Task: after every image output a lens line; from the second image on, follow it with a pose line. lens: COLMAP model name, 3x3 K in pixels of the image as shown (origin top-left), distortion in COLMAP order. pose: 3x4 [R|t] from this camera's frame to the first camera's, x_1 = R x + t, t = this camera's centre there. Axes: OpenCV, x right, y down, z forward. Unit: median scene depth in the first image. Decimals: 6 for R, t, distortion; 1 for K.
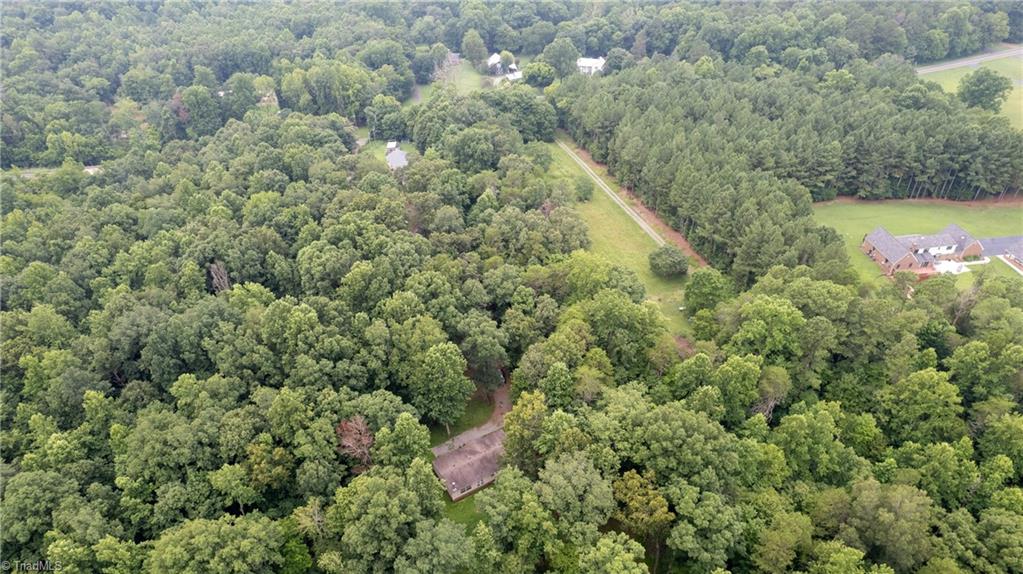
lens RADIAL K [[655.4, 0, 515.0], [0, 655.4, 287.3], [0, 0, 1]] dist [-0.045726, 0.016192]
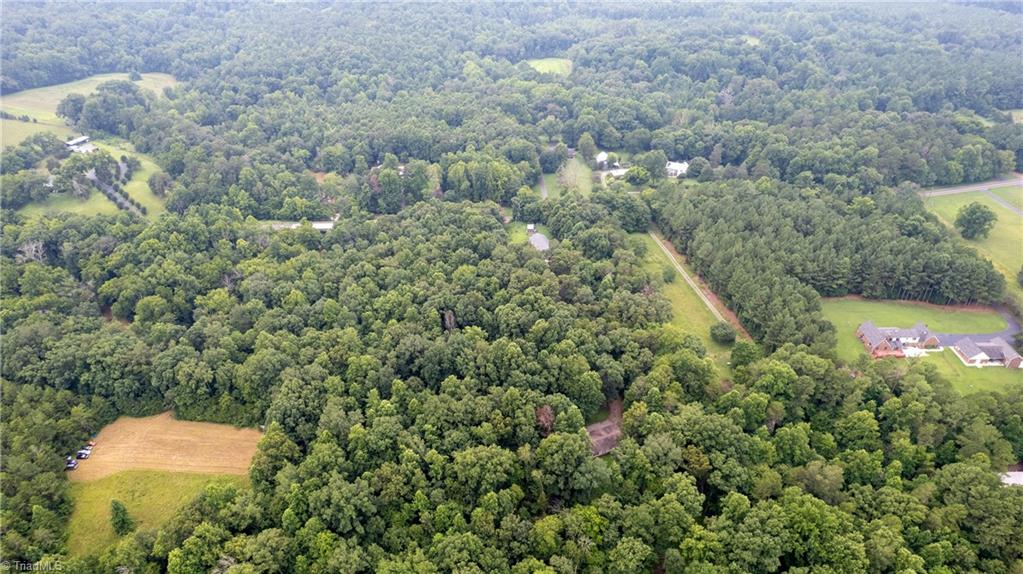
lens RADIAL K [[655.4, 0, 512.8], [0, 655.4, 286.4], [0, 0, 1]] dist [-0.045726, 0.016192]
pose [[0.991780, 0.081033, -0.099030, -0.111286], [-0.086016, 0.995179, -0.047124, -0.030724], [0.094734, 0.055255, 0.993968, -0.570858]]
